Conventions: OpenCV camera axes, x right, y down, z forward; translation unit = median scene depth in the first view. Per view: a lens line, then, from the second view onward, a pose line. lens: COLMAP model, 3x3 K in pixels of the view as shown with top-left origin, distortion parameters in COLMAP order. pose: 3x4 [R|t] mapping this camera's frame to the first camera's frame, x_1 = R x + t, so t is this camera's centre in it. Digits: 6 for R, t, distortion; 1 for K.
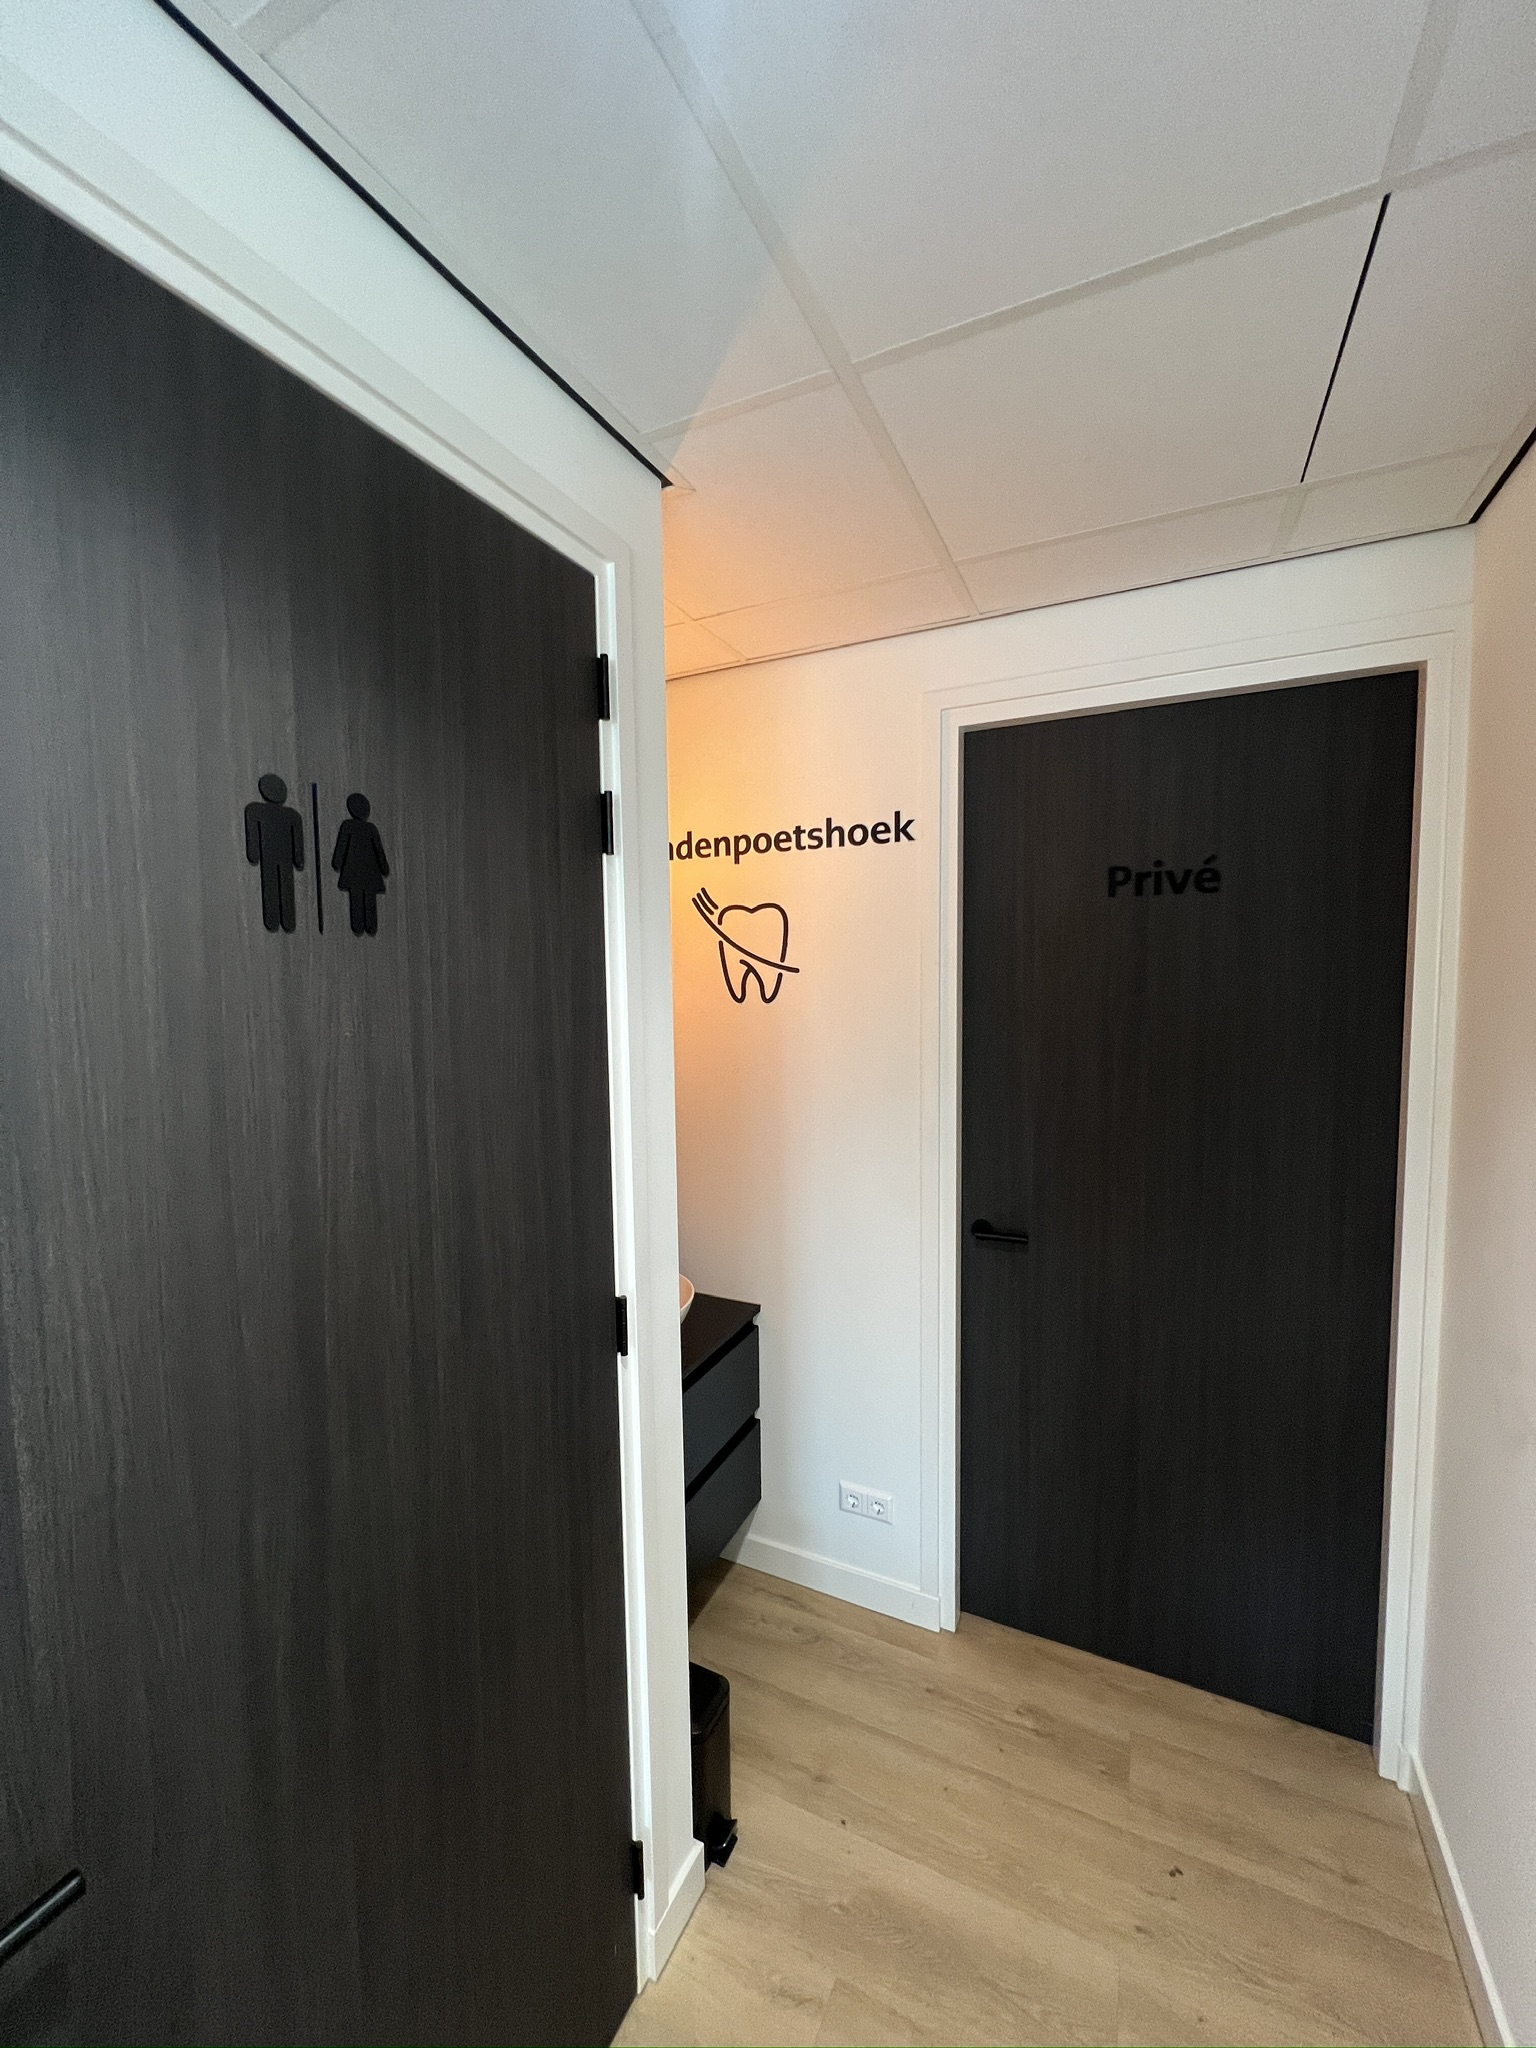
lens RADIAL K [[826.7, 0, 789.9], [0, 826.7, 1024.4], [0, 0, 1]] dist [-0.002065, 0.000098]
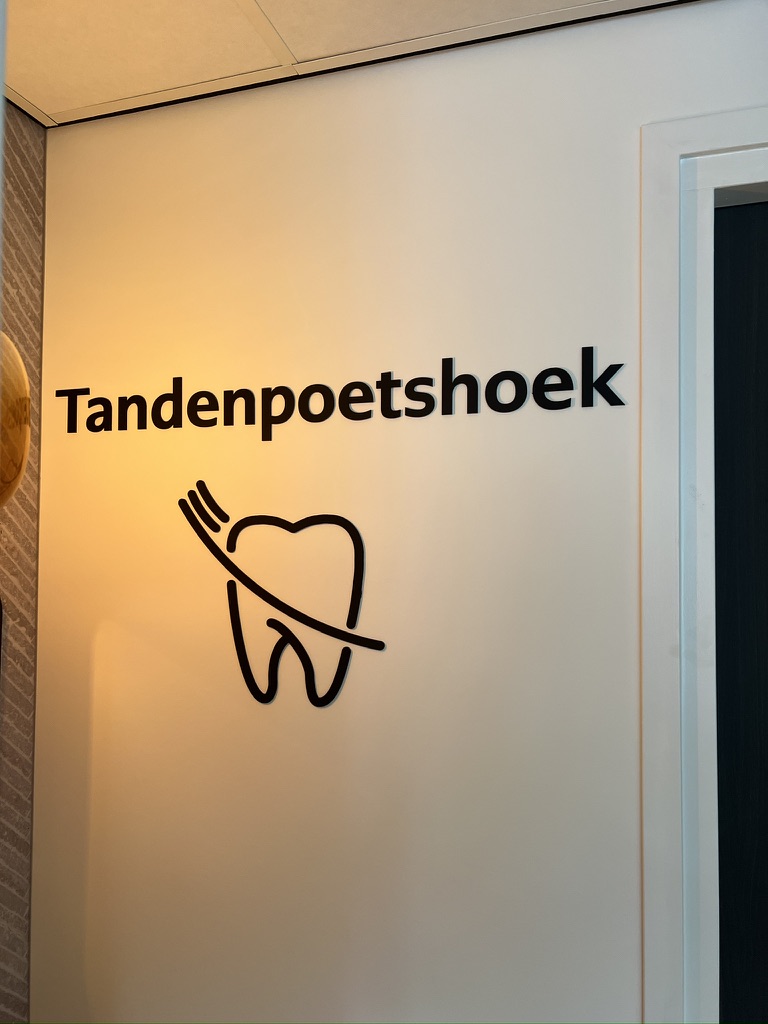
lens RADIAL K [[721.0, 0, 376.4], [0, 721.0, 505.3], [0, 0, 1]] dist [0.042290, -0.039565]
pose [[0.991473, 0.020376, 0.128707, -0.053405], [-0.006177, 0.993937, -0.109775, -0.101947], [-0.130164, 0.108044, 0.985588, 0.539076]]
